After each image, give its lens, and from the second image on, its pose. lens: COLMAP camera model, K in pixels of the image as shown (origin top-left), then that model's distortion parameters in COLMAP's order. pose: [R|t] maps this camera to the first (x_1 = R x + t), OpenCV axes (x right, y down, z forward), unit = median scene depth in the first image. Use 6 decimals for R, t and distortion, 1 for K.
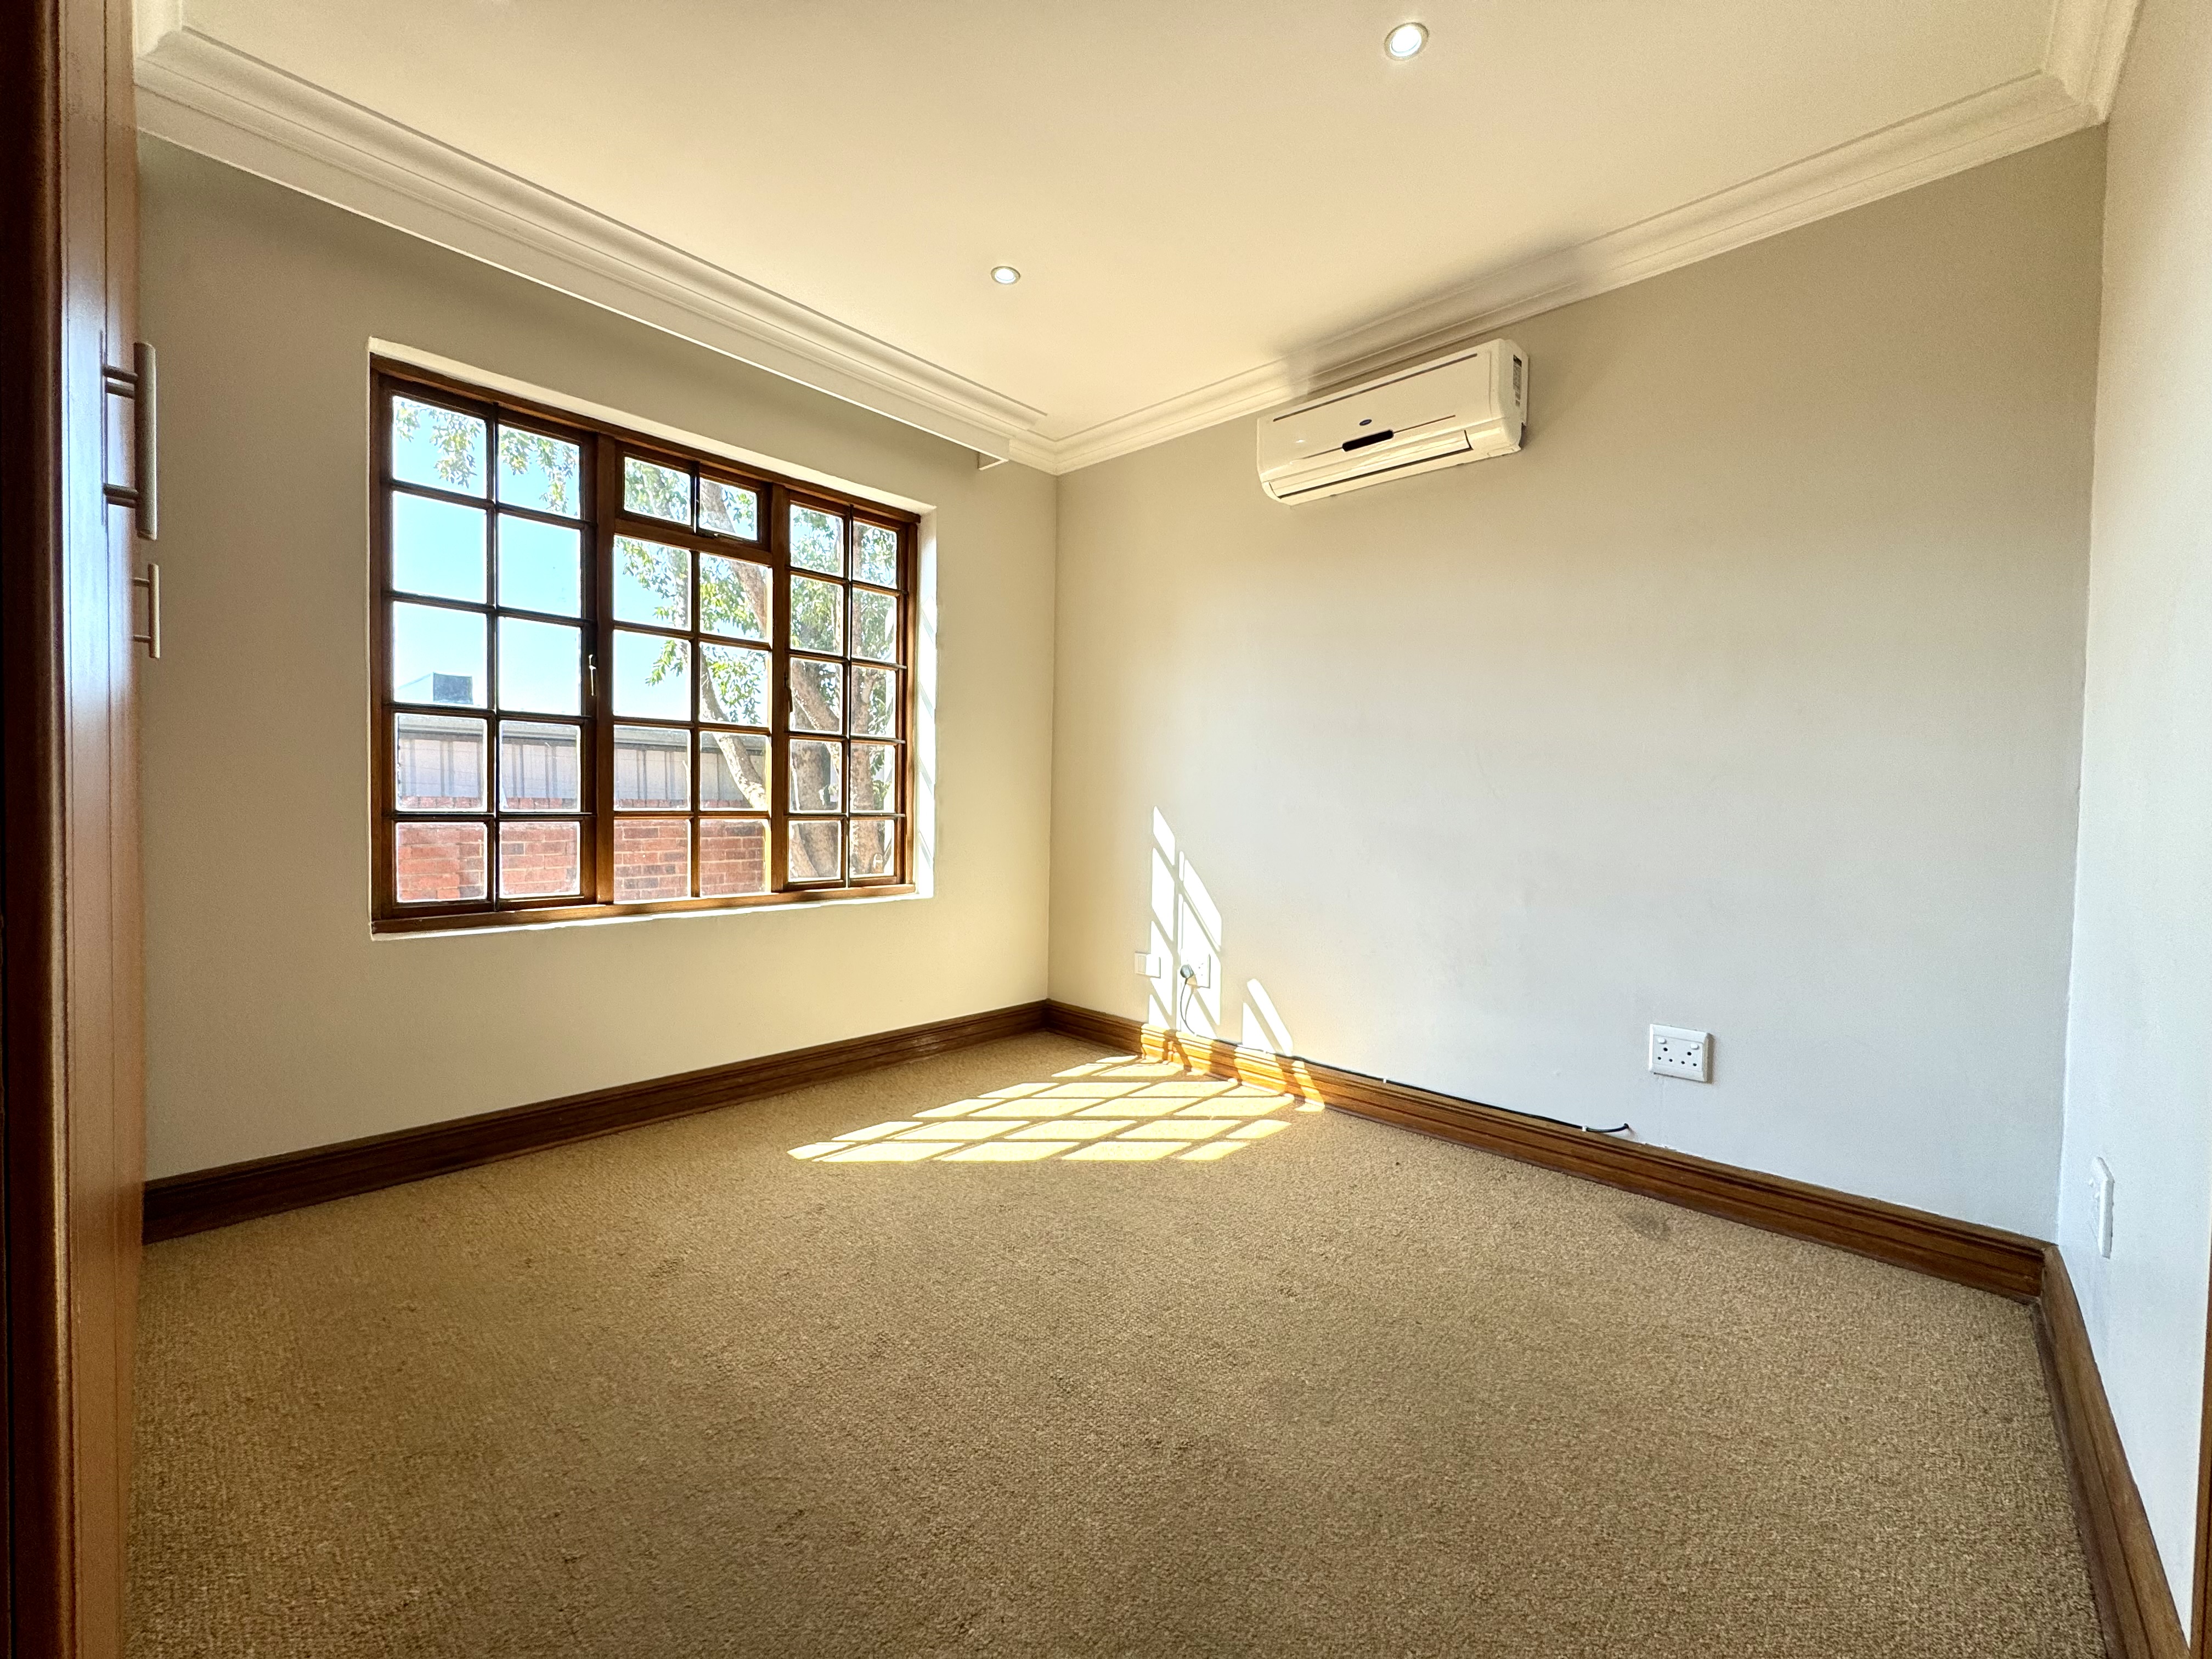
lens RADIAL K [[879.1, 0, 1105.3], [0, 879.1, 824.5], [0, 0, 1]] dist [-0.002679, 0.000126]
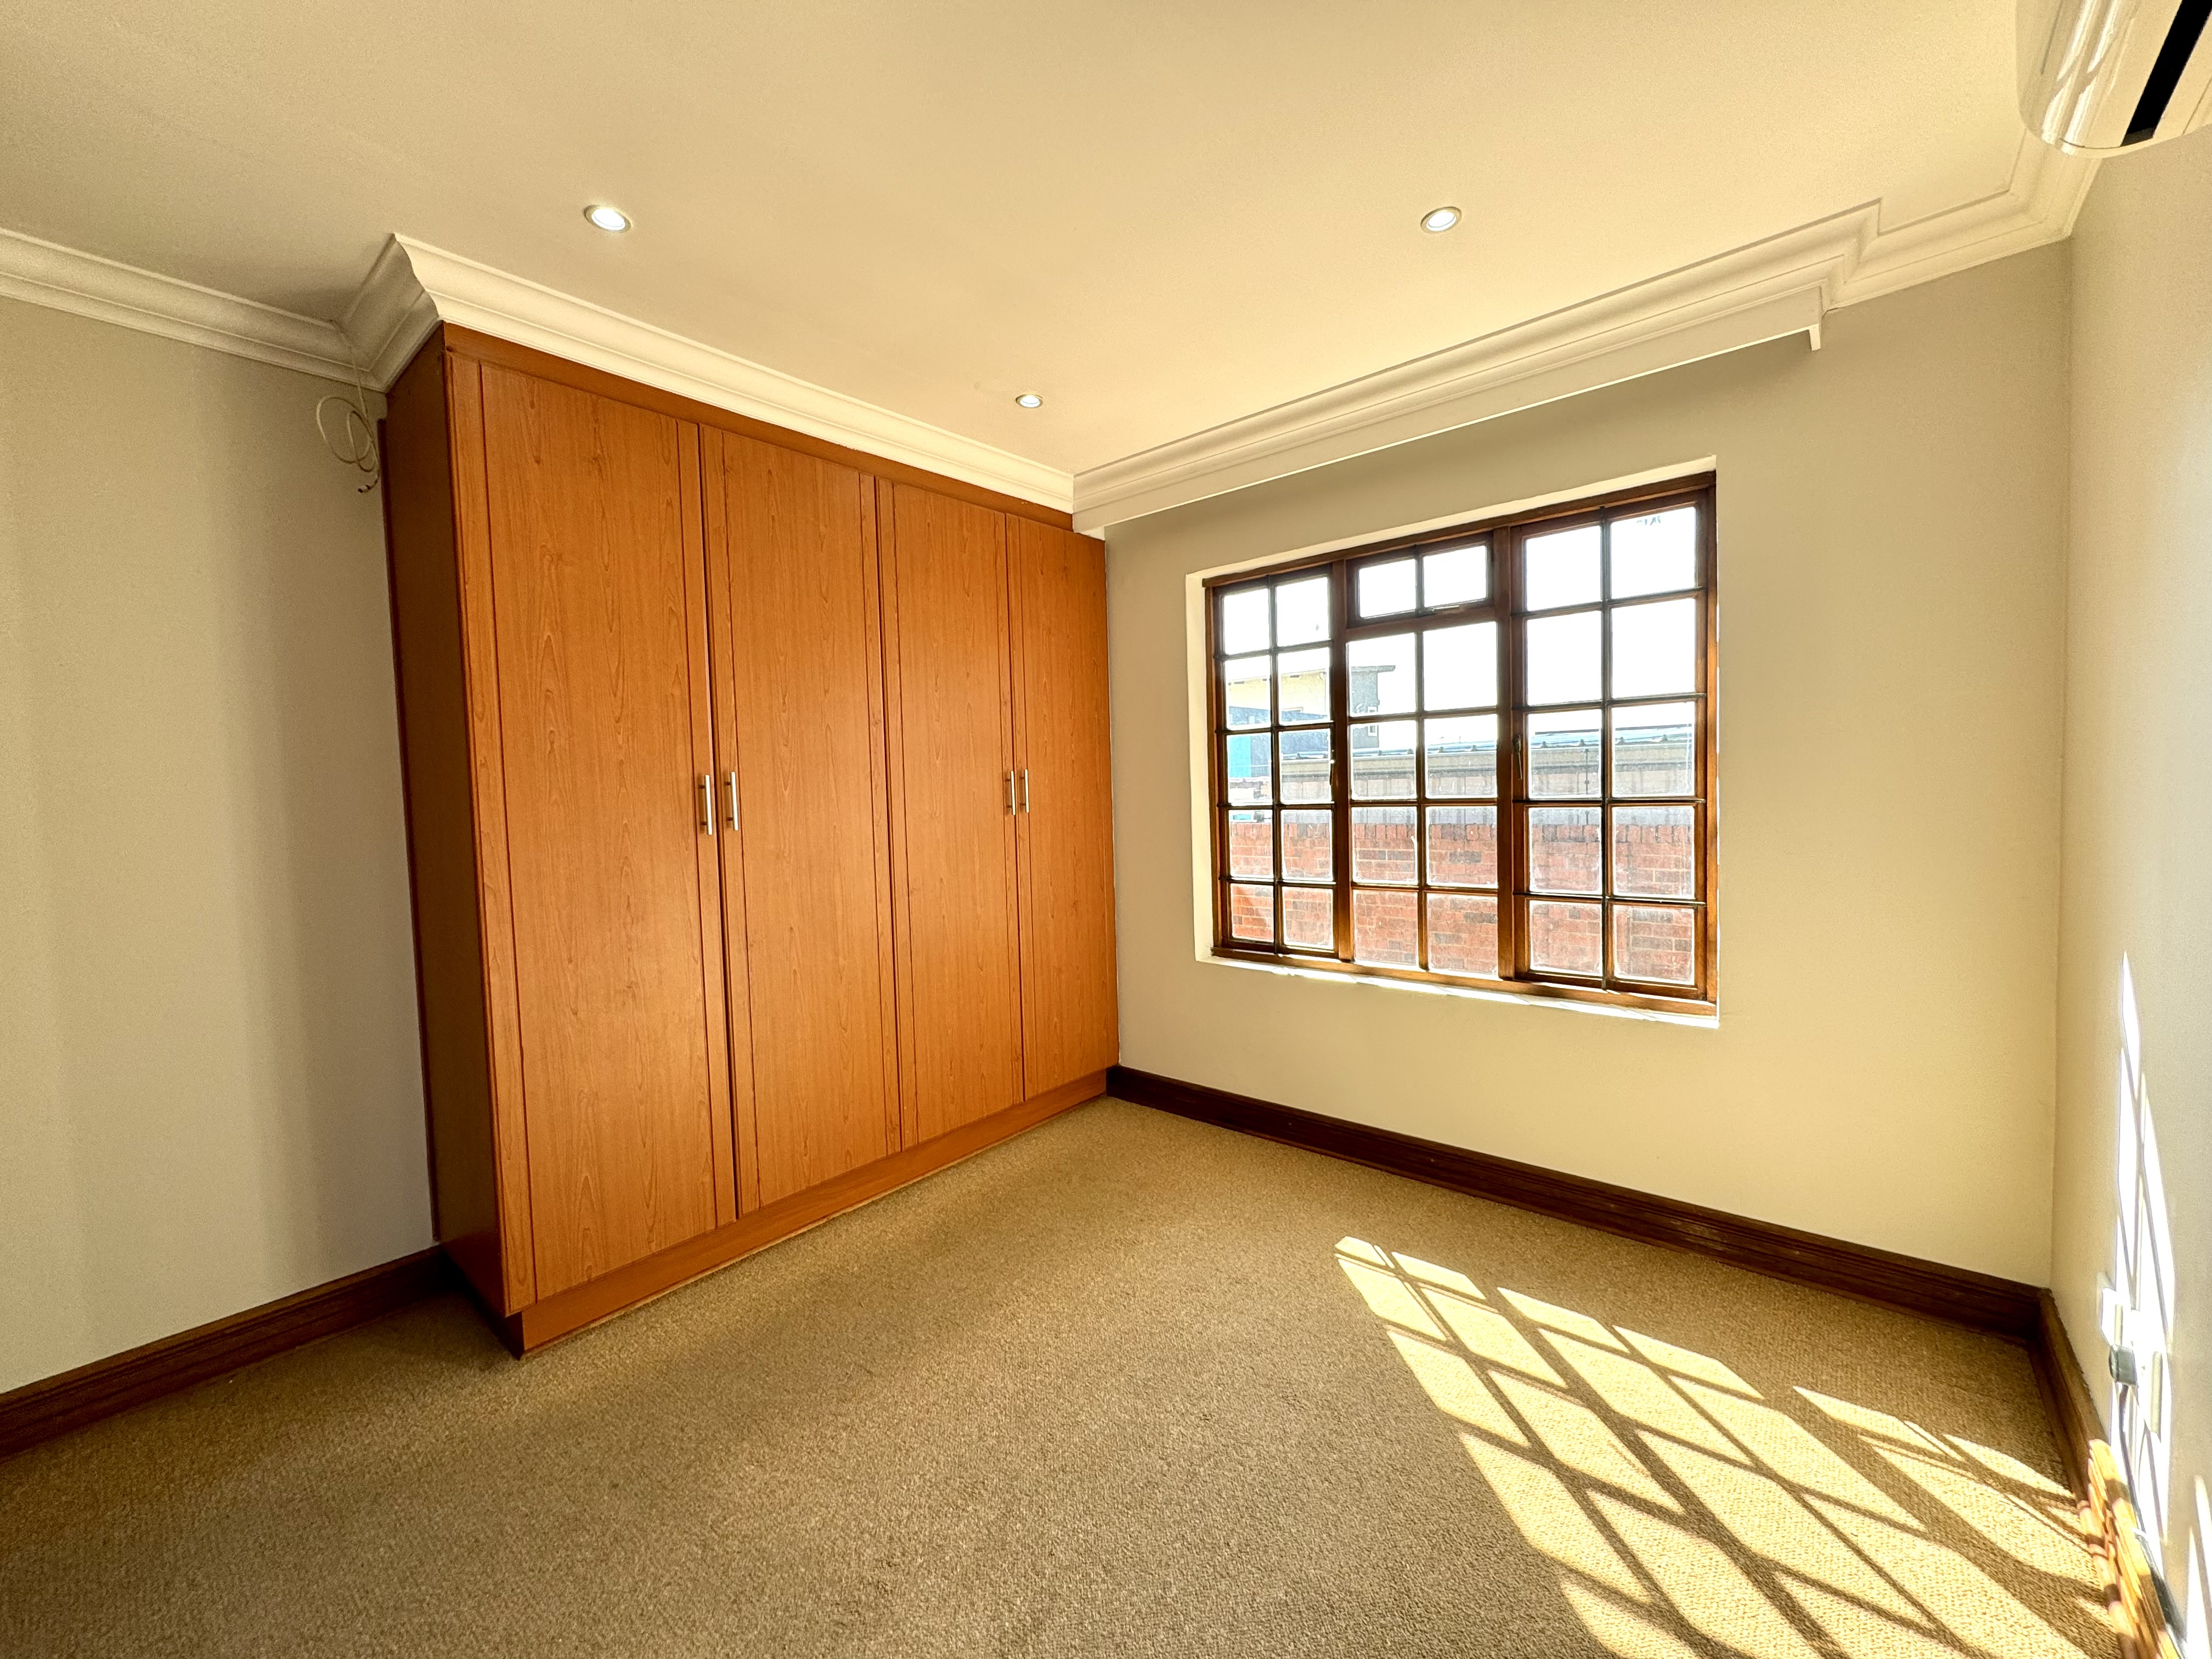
lens RADIAL K [[879.1, 0, 1112.3], [0, 879.1, 830.7], [0, 0, 1]] dist [-0.002679, 0.000126]
pose [[0.051863, 0.030157, -0.998199, 0.571333], [0.002313, 0.999538, 0.030318, -0.117796], [0.998652, -0.003881, 0.051769, 0.618405]]
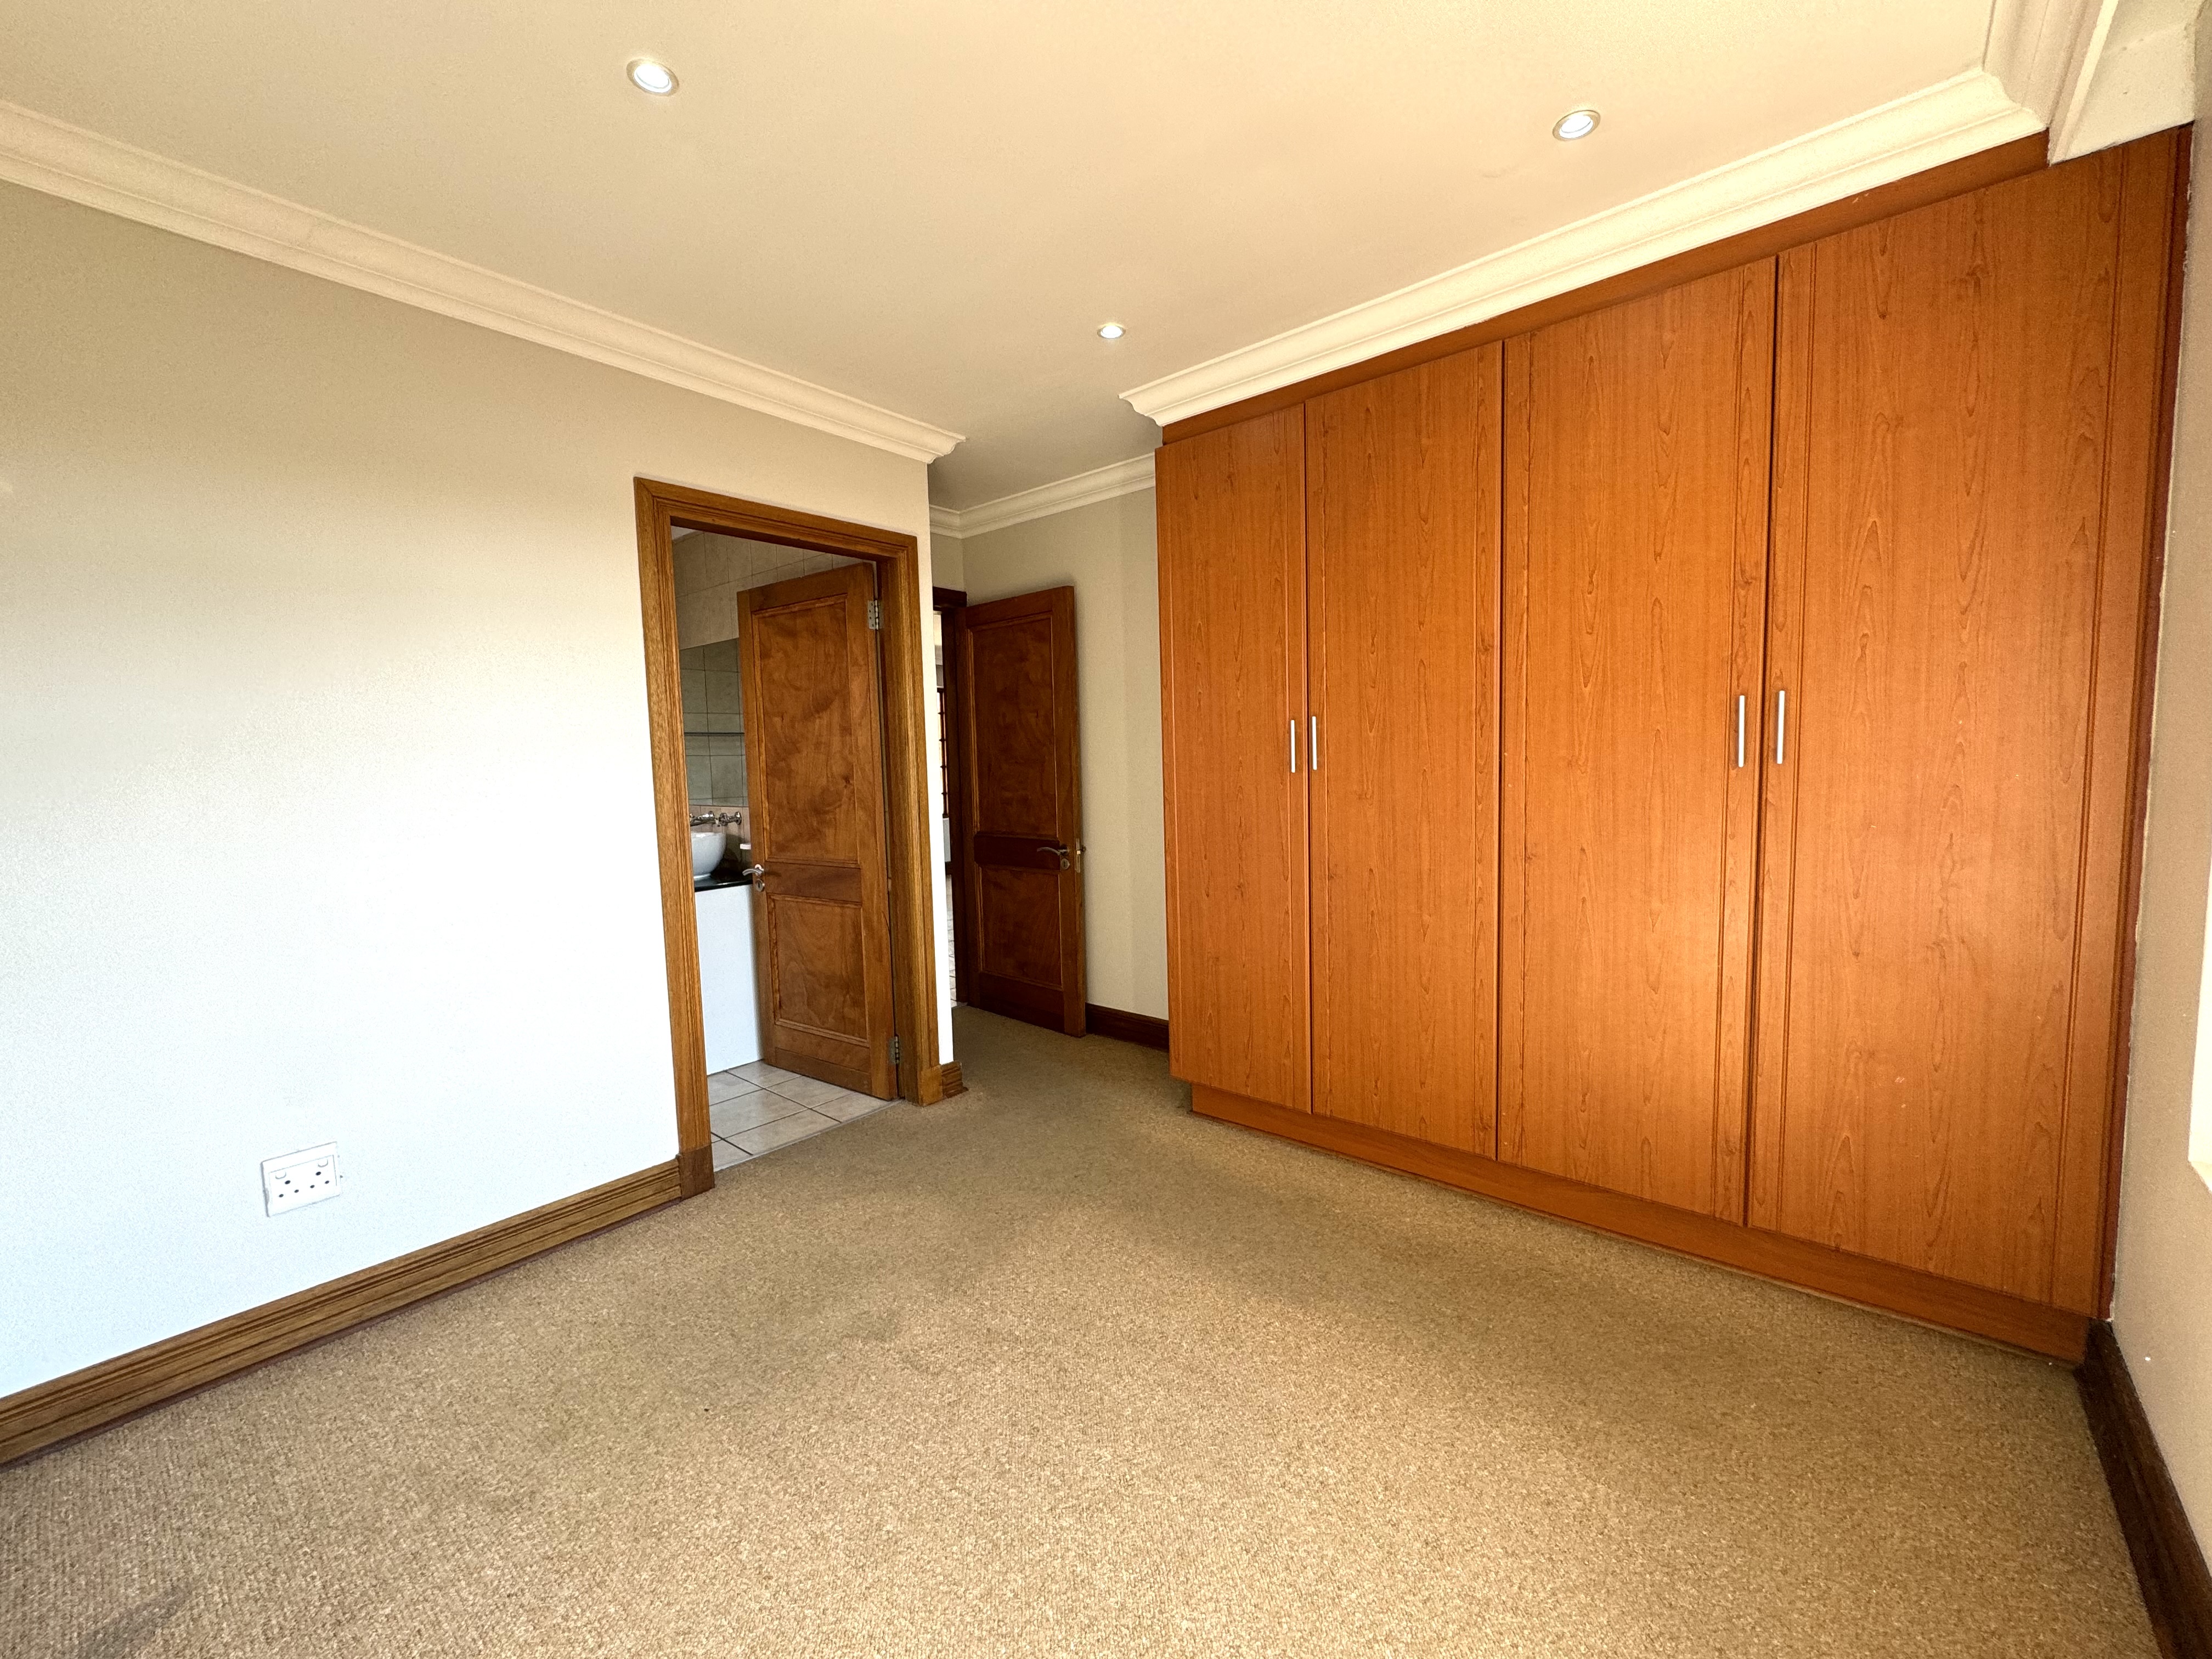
lens RADIAL K [[879.1, 0, 1091.6], [0, 879.1, 827.9], [0, 0, 1]] dist [-0.002679, 0.000126]
pose [[-0.999274, 0.013029, -0.035794, -0.041426], [0.008931, 0.993629, 0.112349, -0.139093], [0.037029, 0.111948, -0.993024, 1.243588]]
